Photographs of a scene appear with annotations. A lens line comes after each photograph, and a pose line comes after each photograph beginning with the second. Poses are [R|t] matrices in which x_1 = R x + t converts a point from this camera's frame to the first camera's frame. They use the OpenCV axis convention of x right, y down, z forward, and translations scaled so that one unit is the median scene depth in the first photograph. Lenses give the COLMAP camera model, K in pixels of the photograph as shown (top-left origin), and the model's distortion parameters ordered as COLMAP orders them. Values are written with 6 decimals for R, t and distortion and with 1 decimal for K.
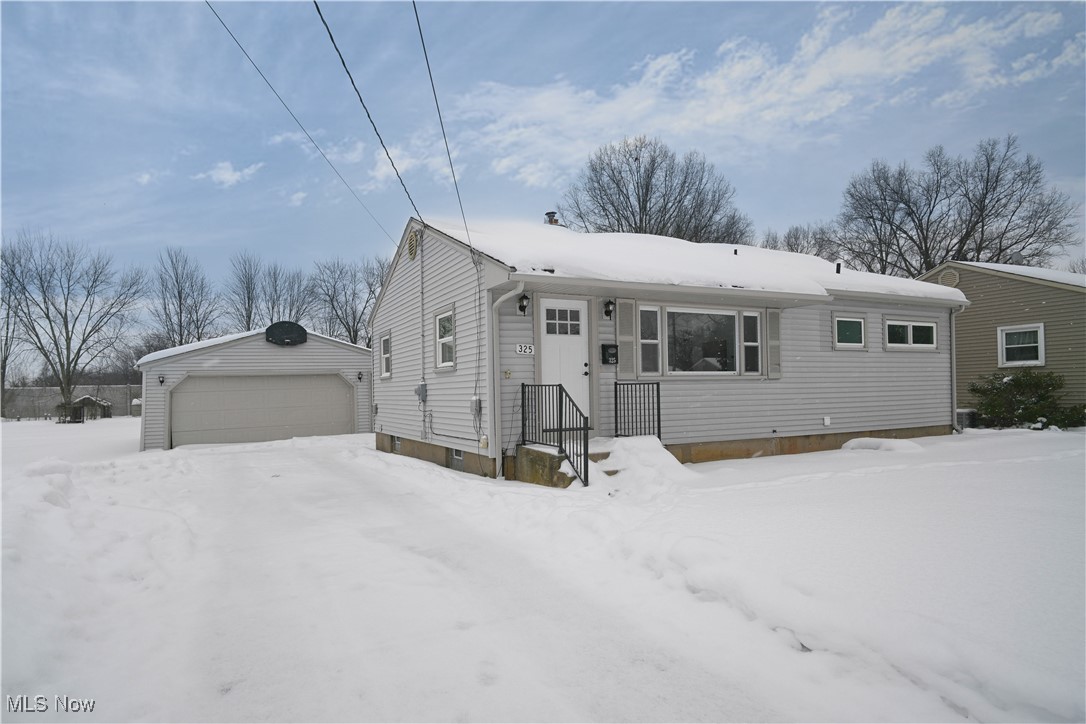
lens RADIAL K [[609.5, 0, 537.1], [0, 609.5, 369.1], [0, 0, 1]] dist [0.001061, 0.002244]
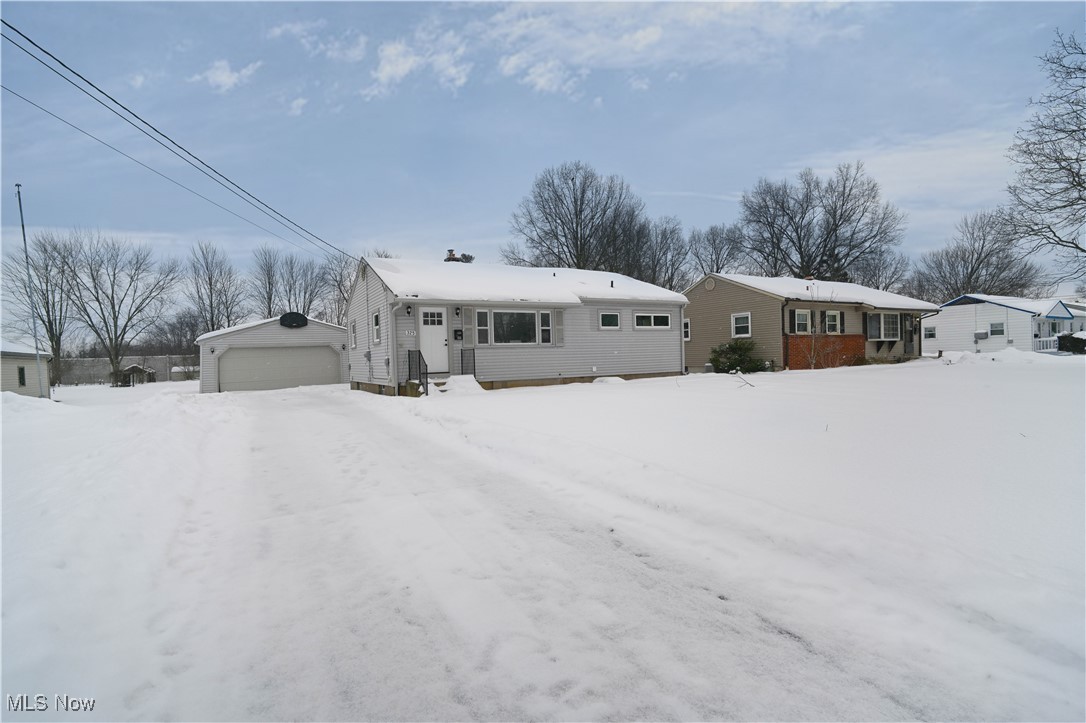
lens RADIAL K [[499.9, 0, 550.5], [0, 499.9, 352.9], [0, 0, 1]] dist [-0.002110, -0.000893]
pose [[0.997650, -0.009881, 0.067798, 0.161147], [0.008022, 0.999586, 0.027644, -0.004341], [-0.068043, -0.027035, 0.997316, -0.331616]]
